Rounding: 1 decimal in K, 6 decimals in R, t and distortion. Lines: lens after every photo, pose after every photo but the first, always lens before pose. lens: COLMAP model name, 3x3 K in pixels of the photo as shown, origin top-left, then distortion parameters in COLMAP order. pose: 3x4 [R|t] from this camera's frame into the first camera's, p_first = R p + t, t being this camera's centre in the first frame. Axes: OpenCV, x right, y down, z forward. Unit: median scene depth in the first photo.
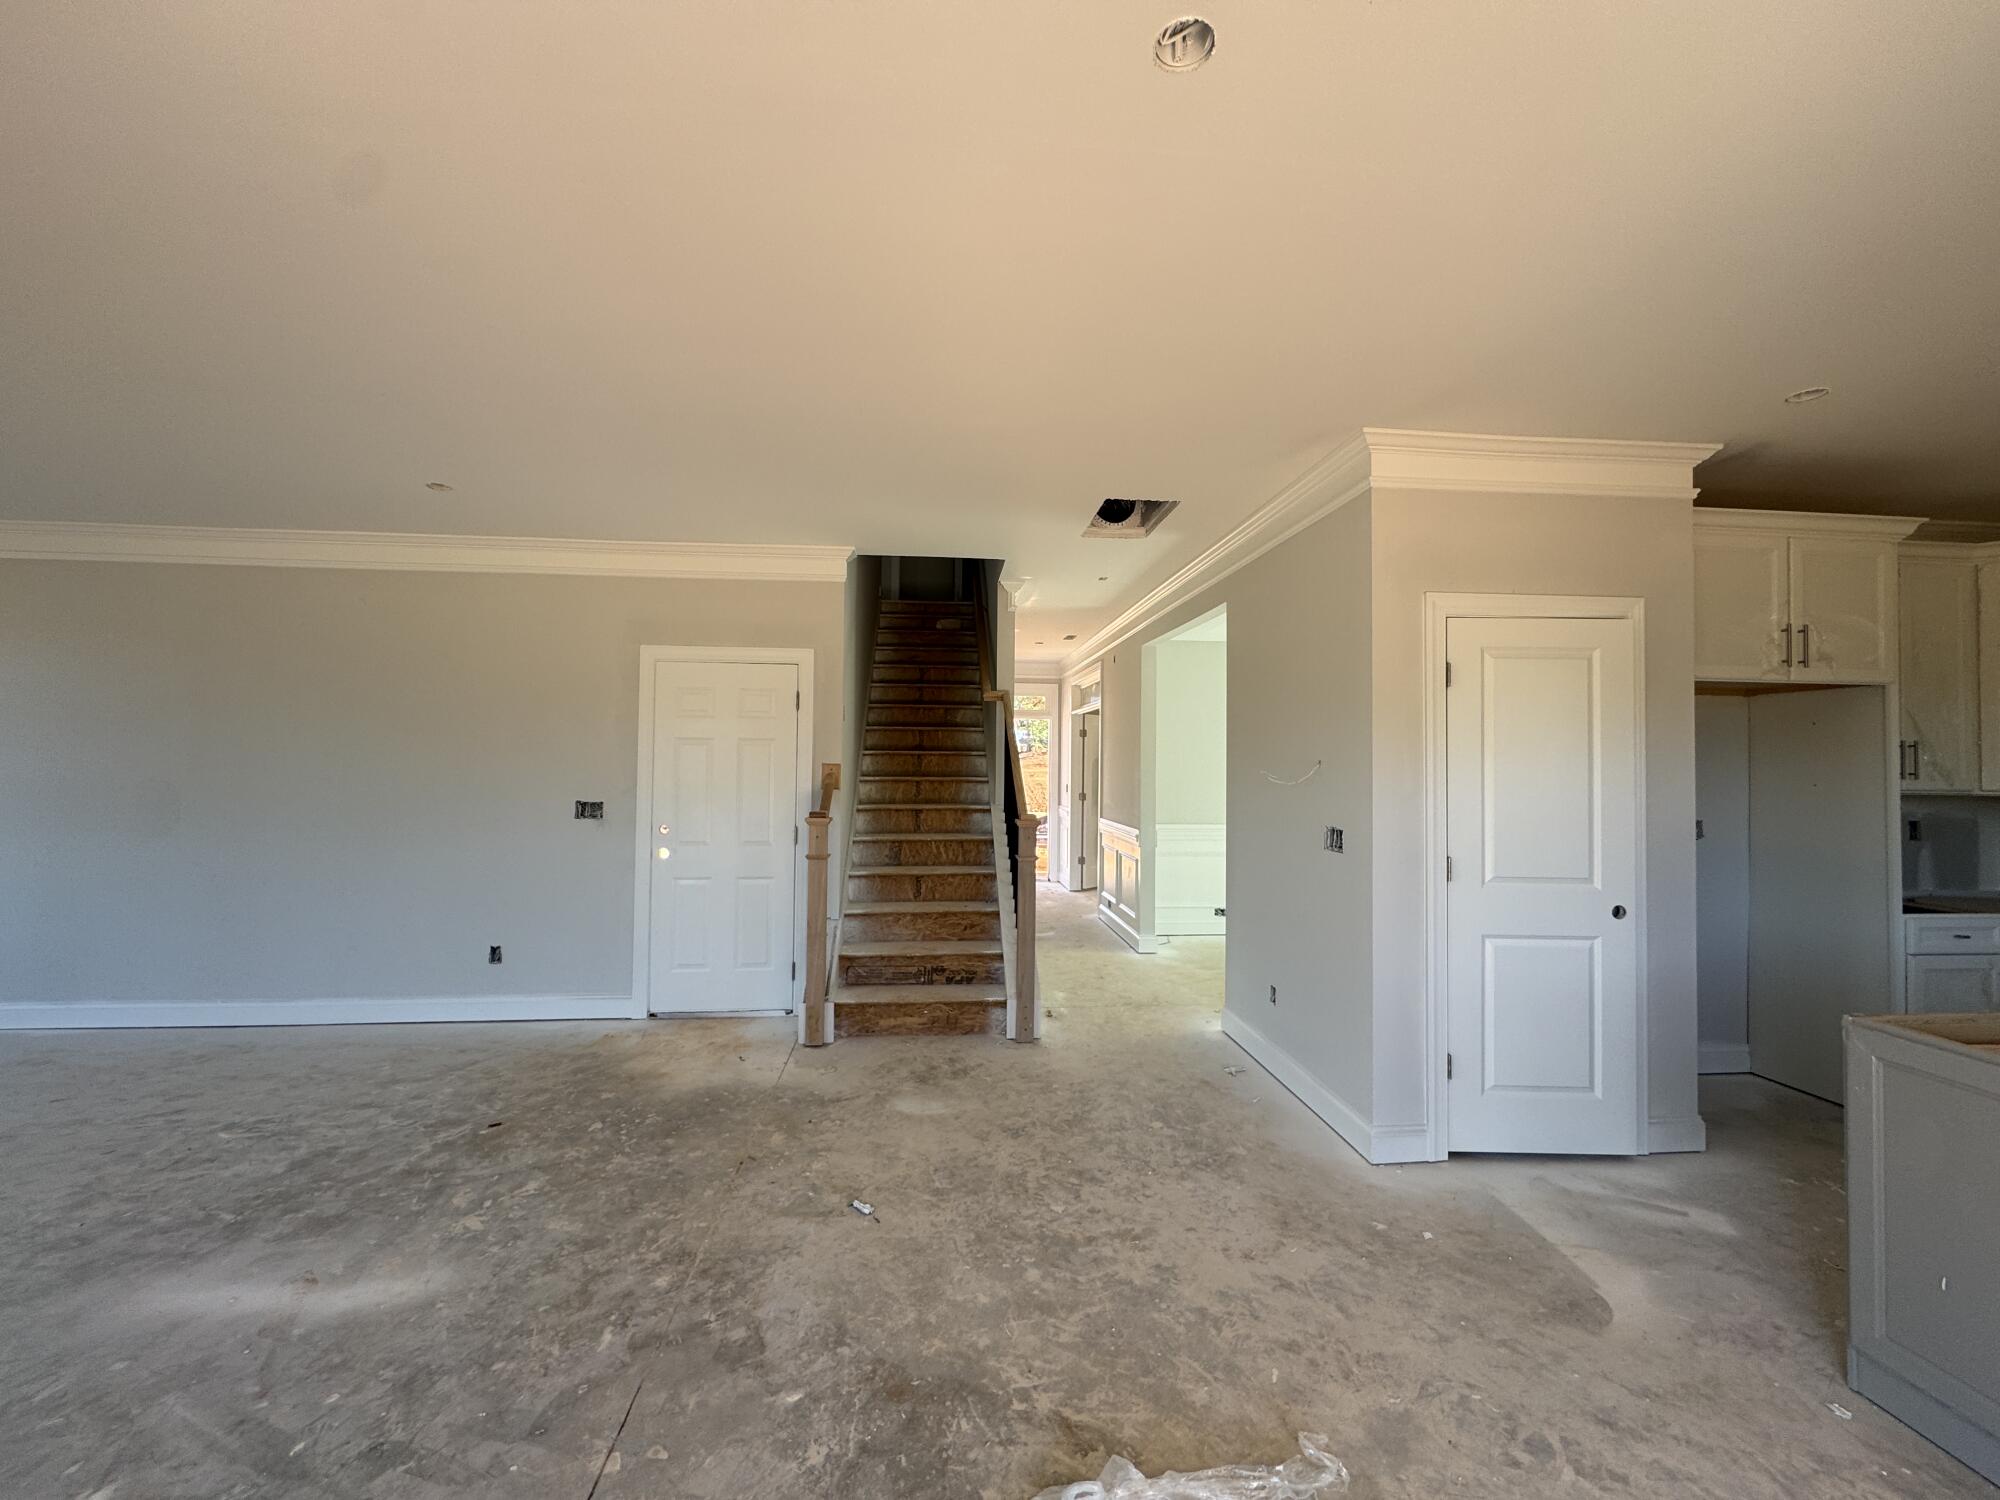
lens RADIAL K [[799.5, 0, 998.4], [0, 799.5, 745.9], [0, 0, 1]] dist [-0.002111, 0.000247]
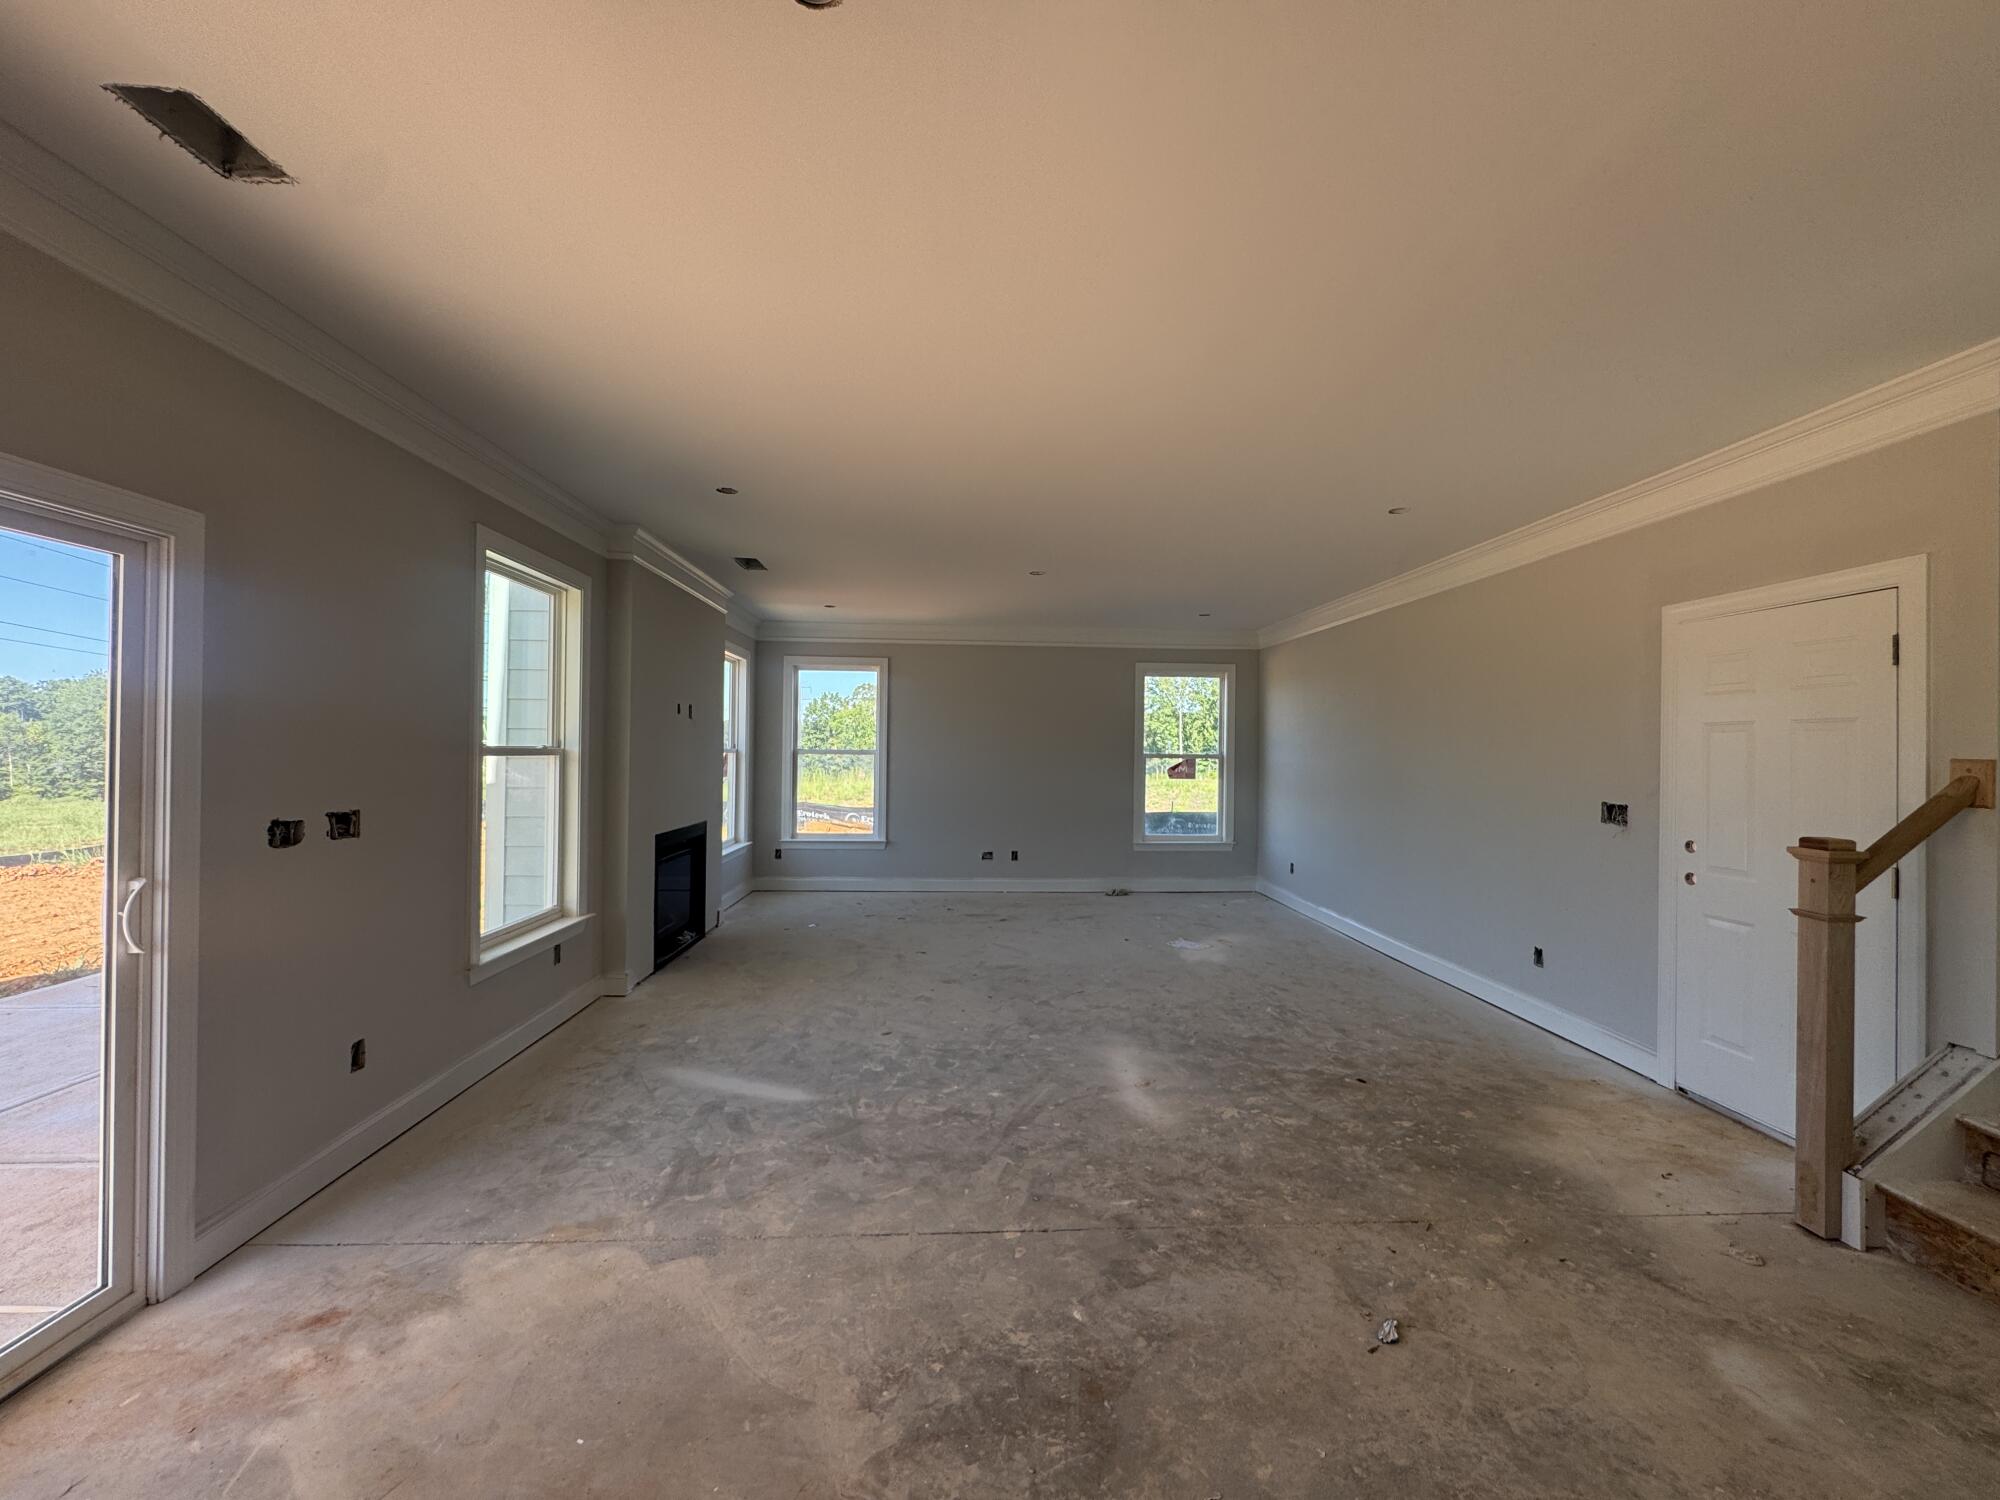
lens RADIAL K [[799.5, 0, 998.4], [0, 799.5, 745.9], [0, 0, 1]] dist [-0.002111, 0.000247]
pose [[-0.037581, -0.014828, -0.999184, 0.580696], [0.008279, 0.999851, -0.015149, 0.026355], [0.999259, -0.008841, -0.037452, 0.625695]]
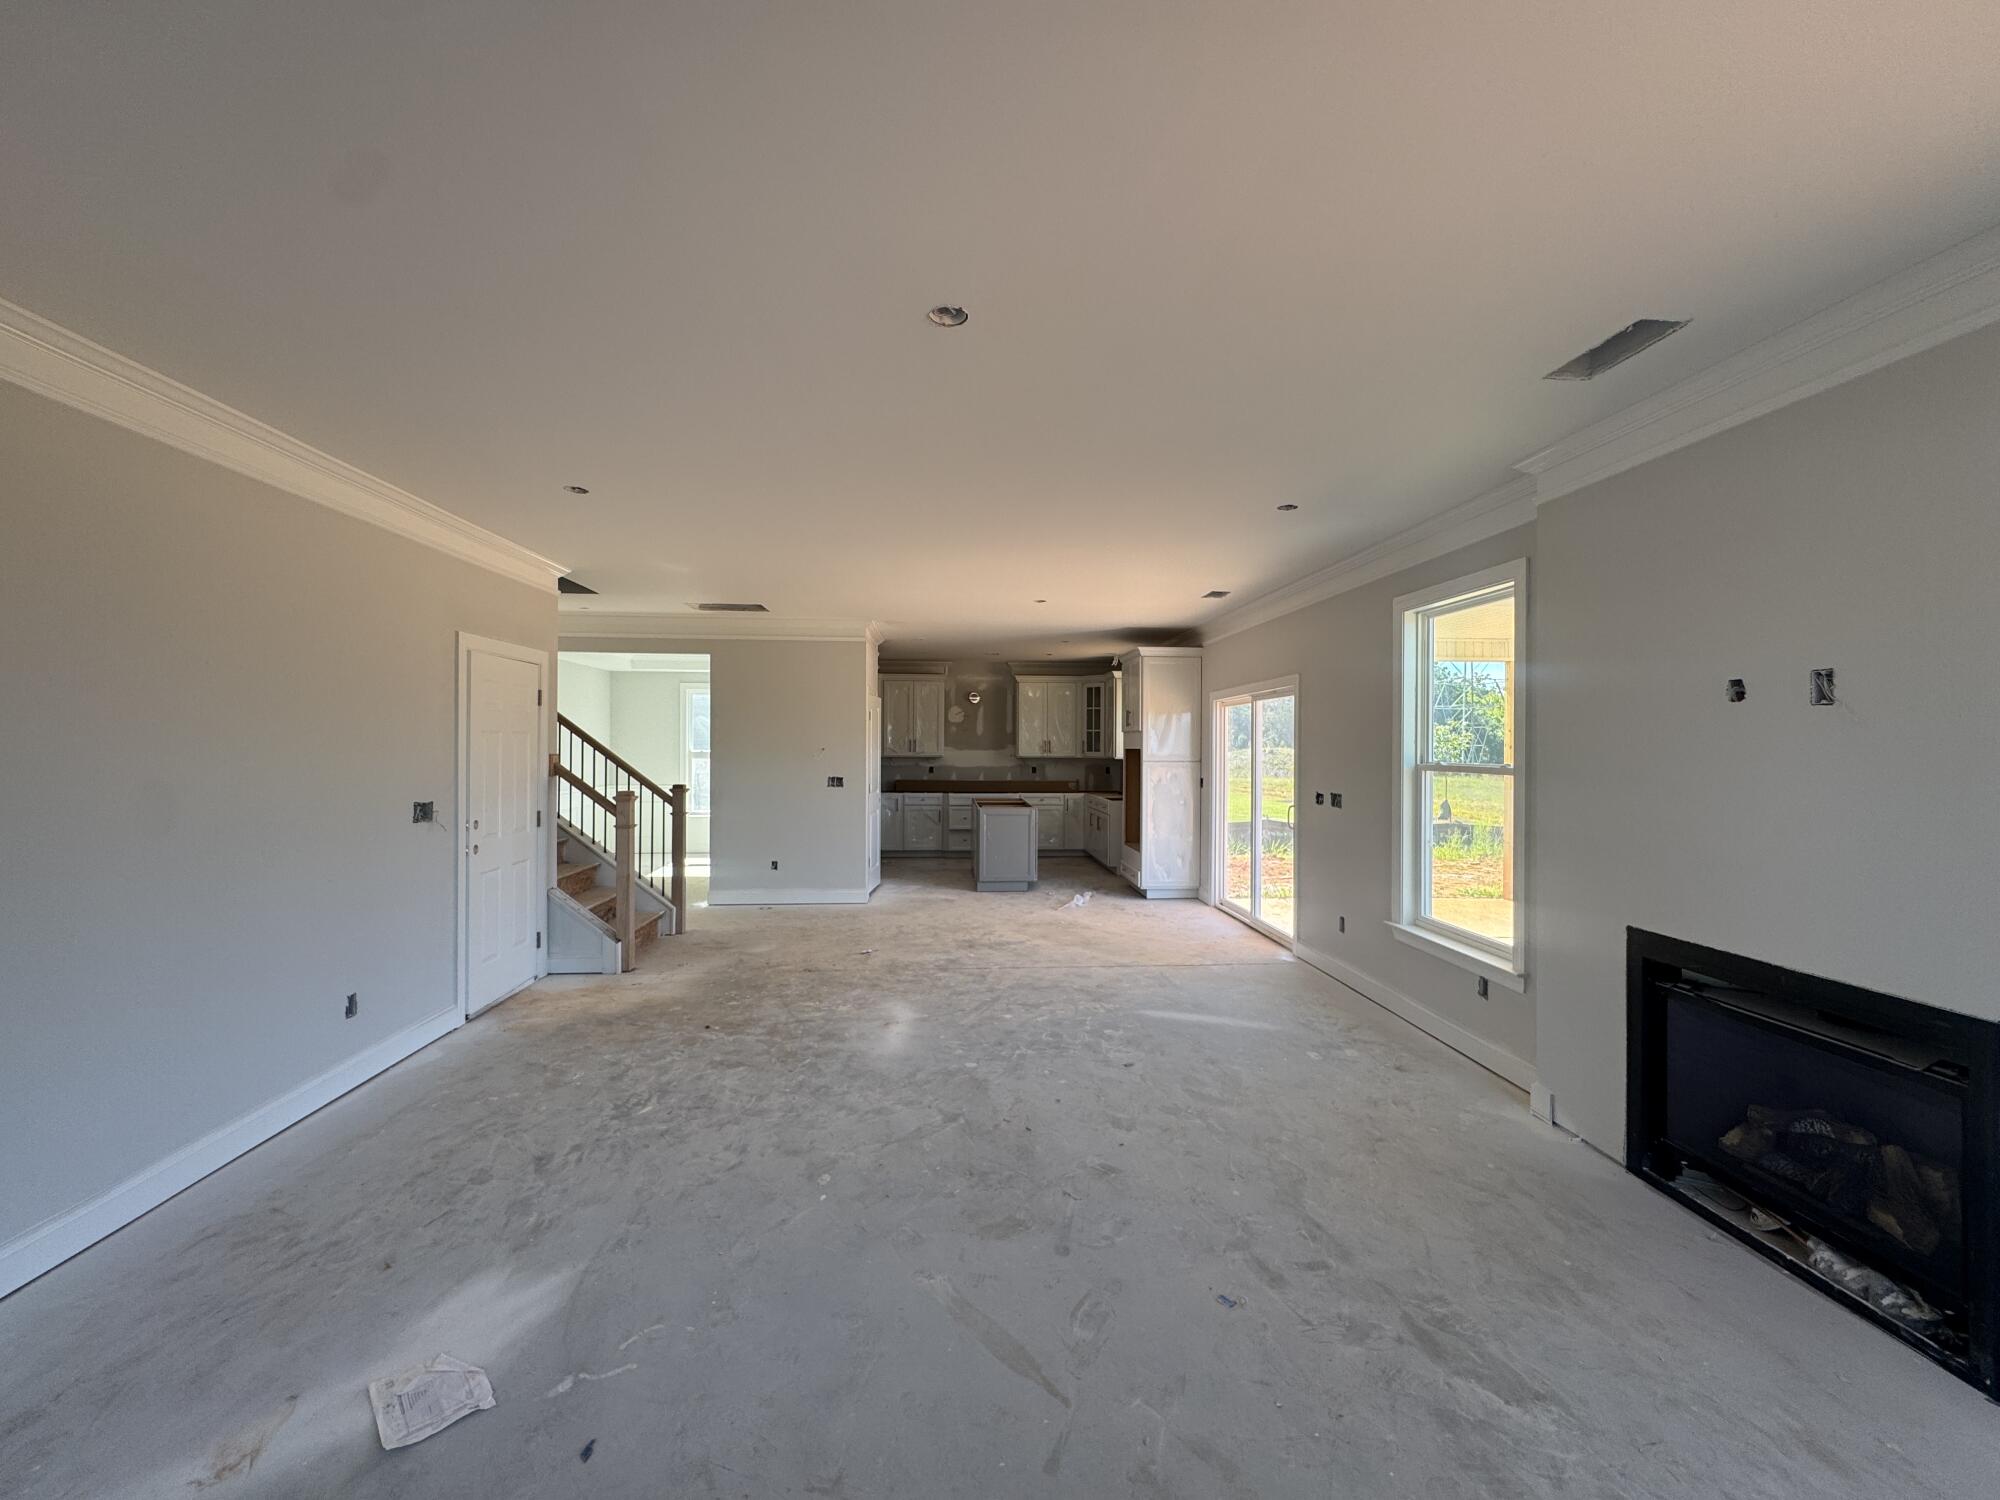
lens RADIAL K [[799.5, 0, 998.4], [0, 799.5, 745.9], [0, 0, 1]] dist [-0.002111, 0.000247]
pose [[0.014302, -0.009139, 0.999856, -2.268778], [-0.024708, 0.999650, 0.009491, -0.027560], [-0.999592, -0.024840, 0.014071, 0.580369]]
